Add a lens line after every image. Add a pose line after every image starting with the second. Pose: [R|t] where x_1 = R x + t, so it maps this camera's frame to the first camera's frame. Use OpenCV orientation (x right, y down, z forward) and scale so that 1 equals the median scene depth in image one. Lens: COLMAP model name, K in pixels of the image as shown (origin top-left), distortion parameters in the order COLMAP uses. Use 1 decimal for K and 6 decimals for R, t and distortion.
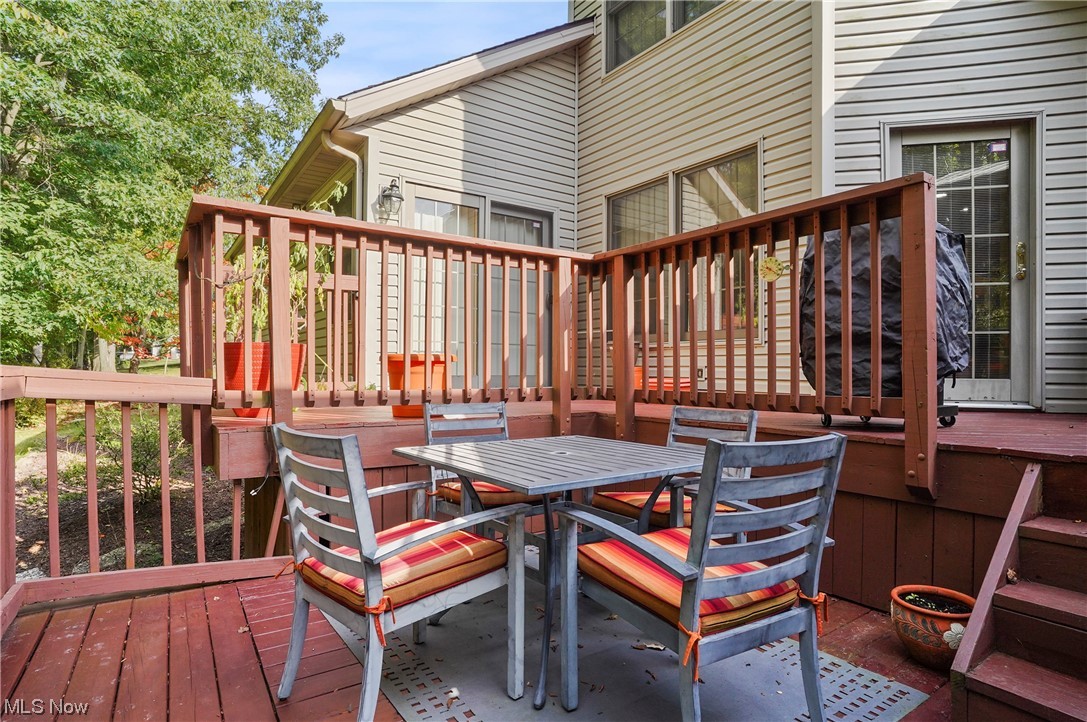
lens RADIAL K [[578.0, 0, 549.8], [0, 578.0, 385.6], [0, 0, 1]] dist [-0.044494, 0.000873]
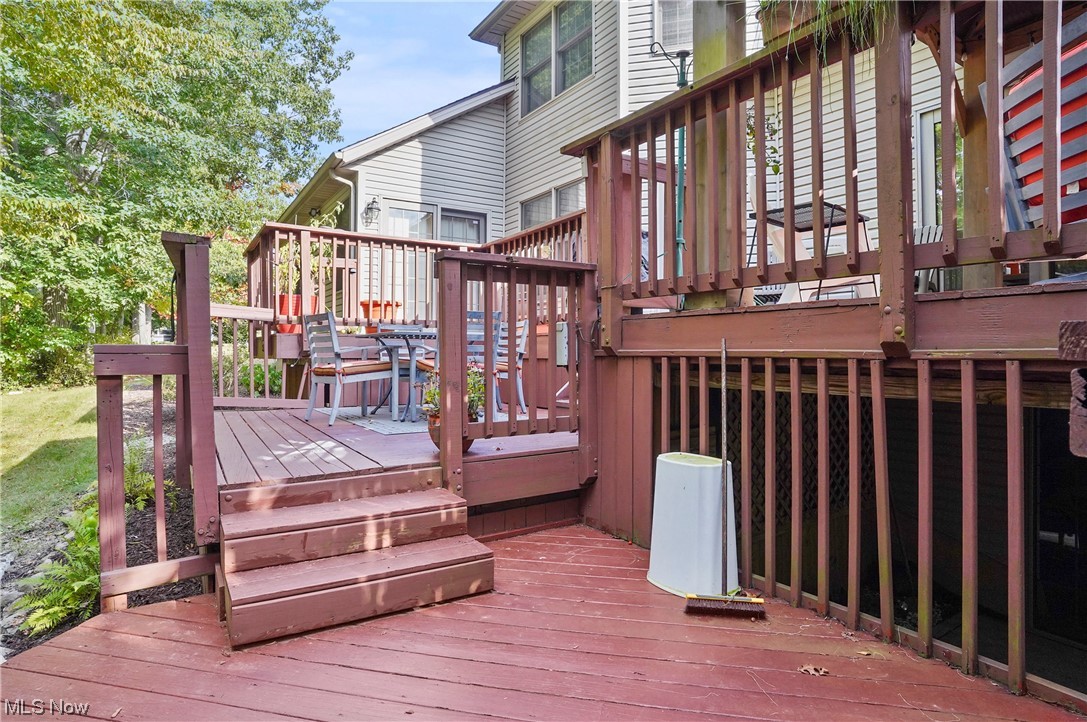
lens RADIAL K [[588.8, 0, 543.5], [0, 588.8, 361.0], [0, 0, 1]] dist [-0.059910, -0.000375]
pose [[0.999144, -0.006020, -0.040930, 0.233577], [0.005518, 0.999908, -0.012361, 0.102209], [0.041001, 0.012125, 0.999086, -0.527051]]
